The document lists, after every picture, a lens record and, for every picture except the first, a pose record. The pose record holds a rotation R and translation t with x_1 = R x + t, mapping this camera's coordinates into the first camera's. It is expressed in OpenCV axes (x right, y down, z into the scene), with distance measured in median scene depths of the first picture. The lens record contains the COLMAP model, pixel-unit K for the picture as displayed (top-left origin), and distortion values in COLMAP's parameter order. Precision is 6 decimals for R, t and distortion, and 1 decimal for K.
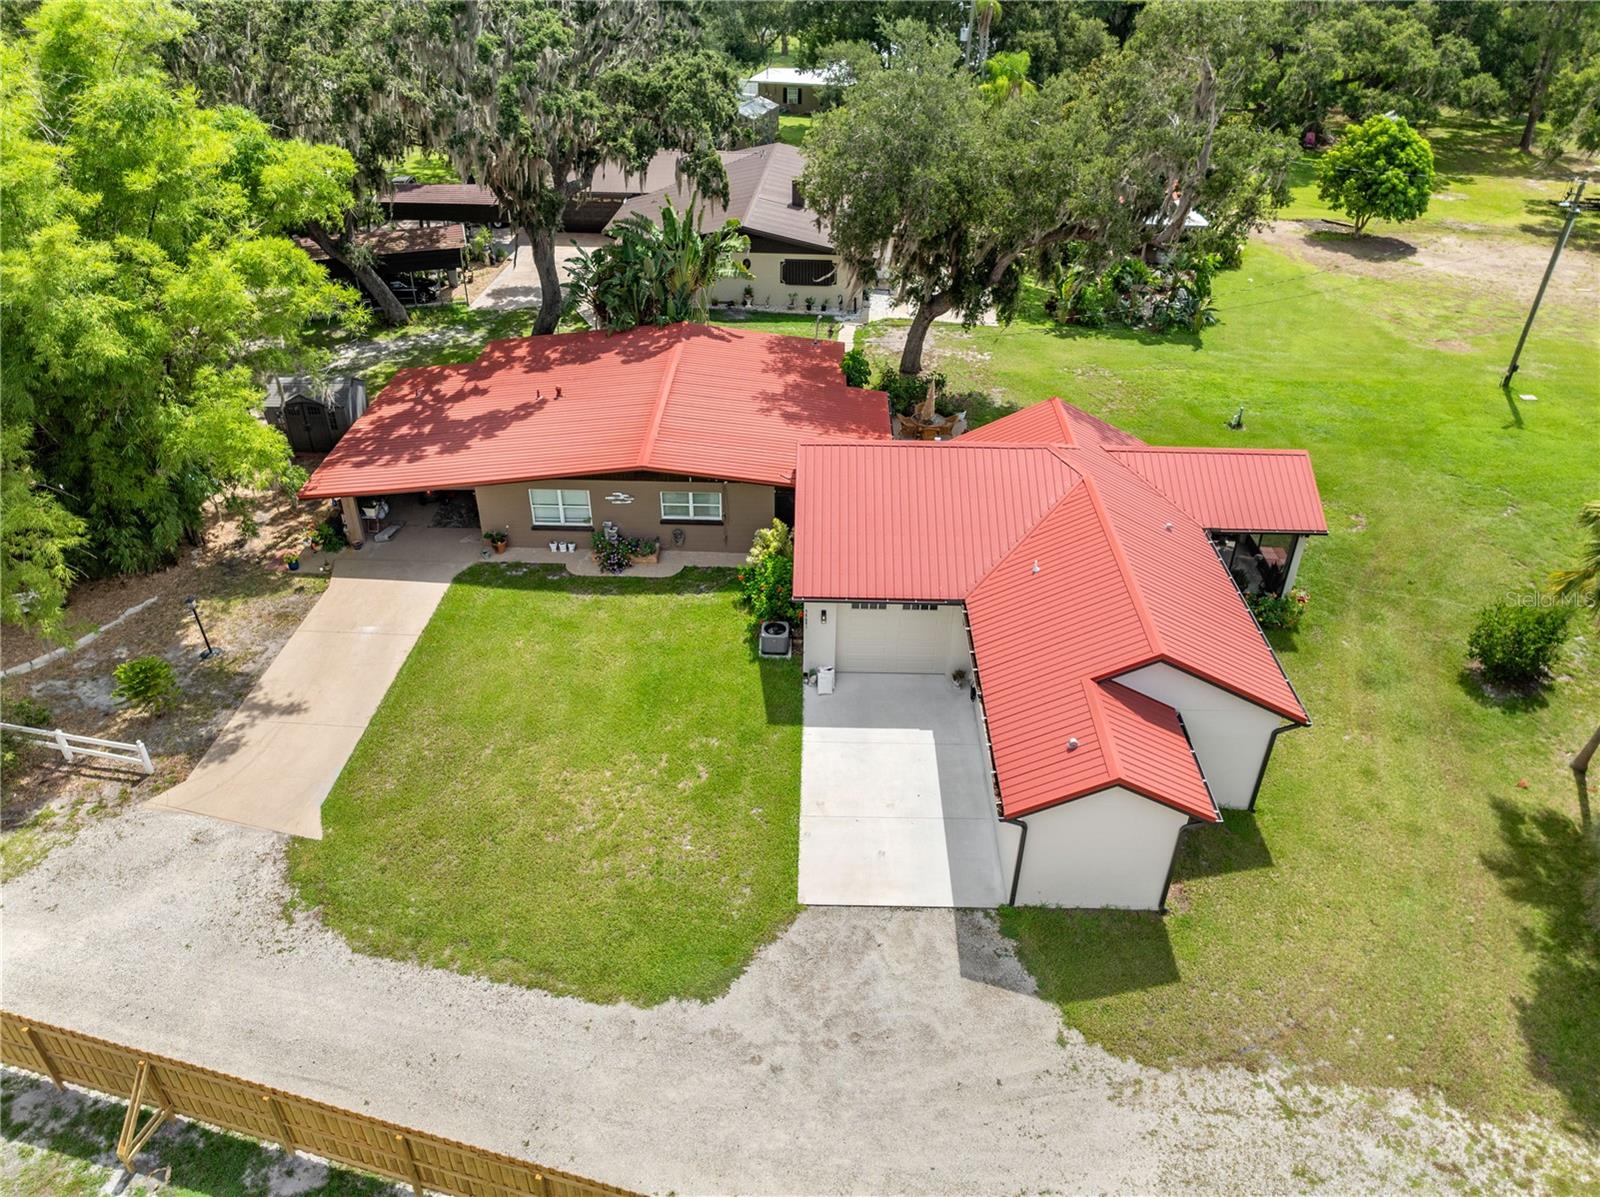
lens RADIAL K [[1163.1, 0, 802.0], [0, 1163.1, 593.9], [0, 0, 1]] dist [-0.035506, -0.005827]
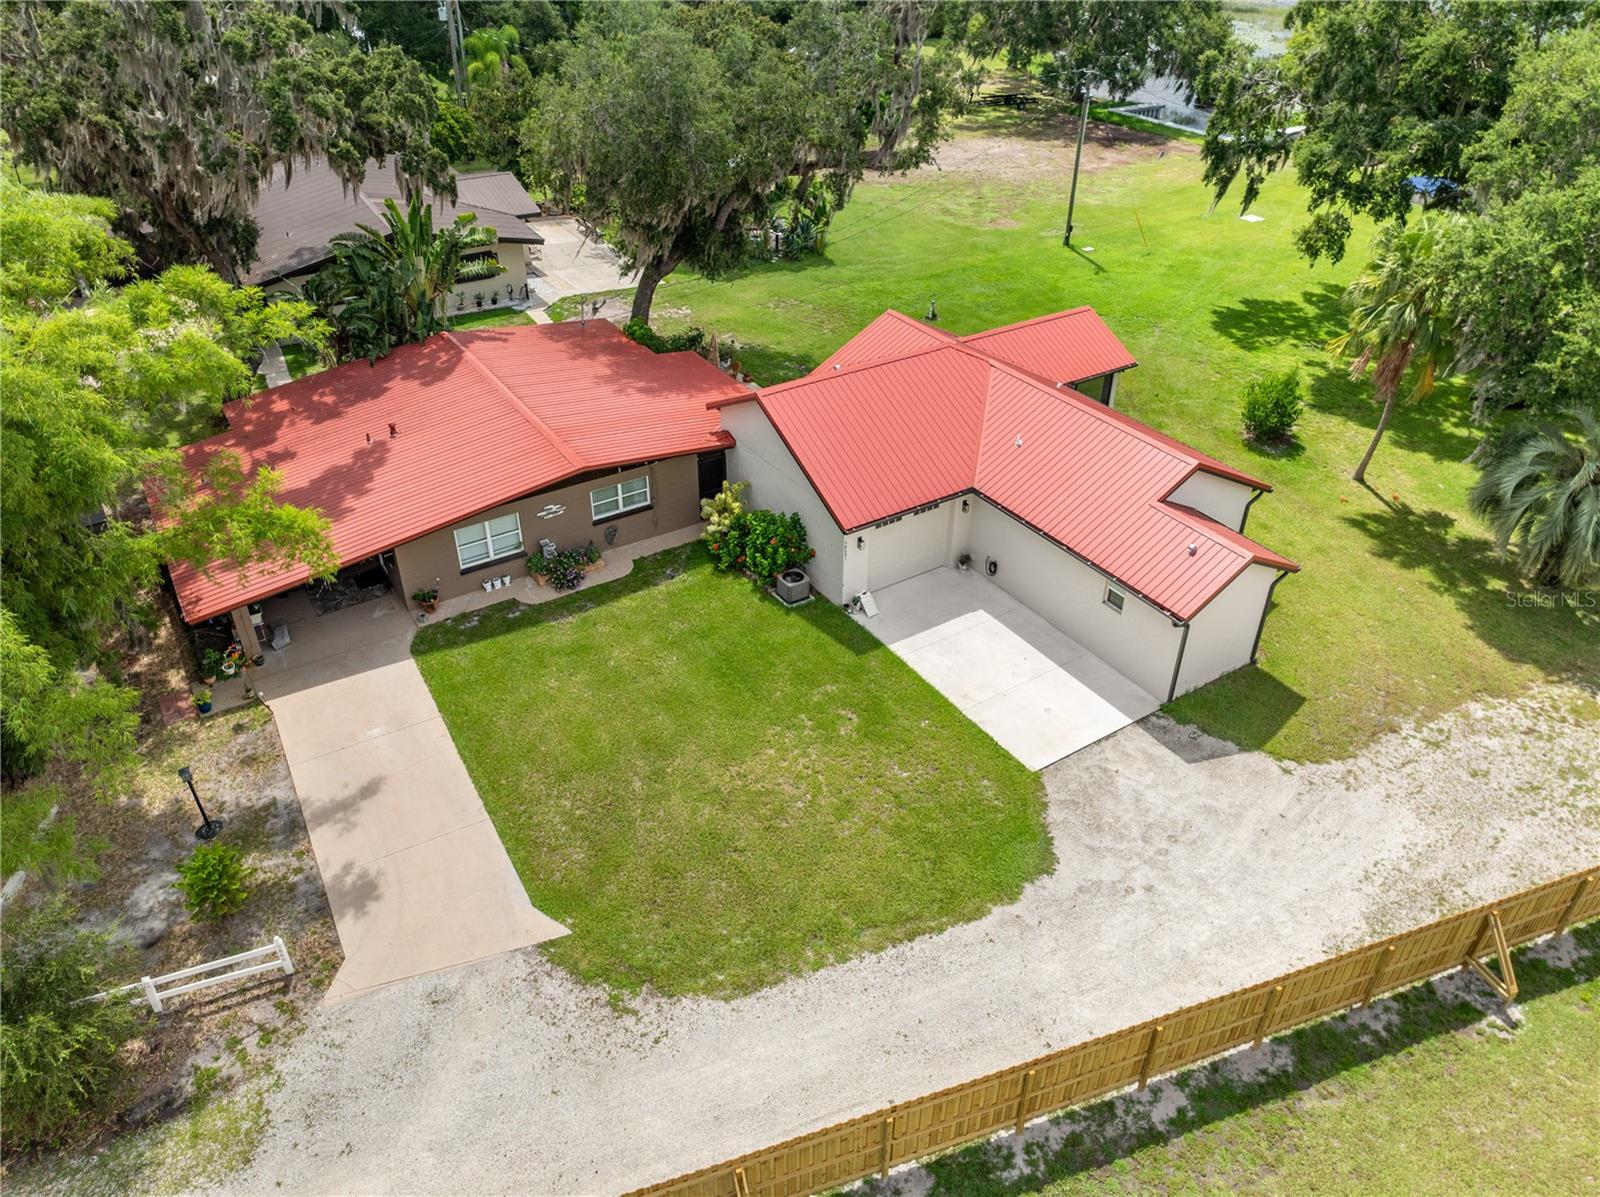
lens RADIAL K [[1163.1, 0, 802.9], [0, 1163.1, 595.7], [0, 0, 1]] dist [-0.035506, -0.005827]
pose [[0.822946, -0.319962, 0.469452, -0.553470], [0.312903, 0.944968, 0.095540, -0.054301], [-0.474186, 0.068268, 0.877774, 0.111612]]
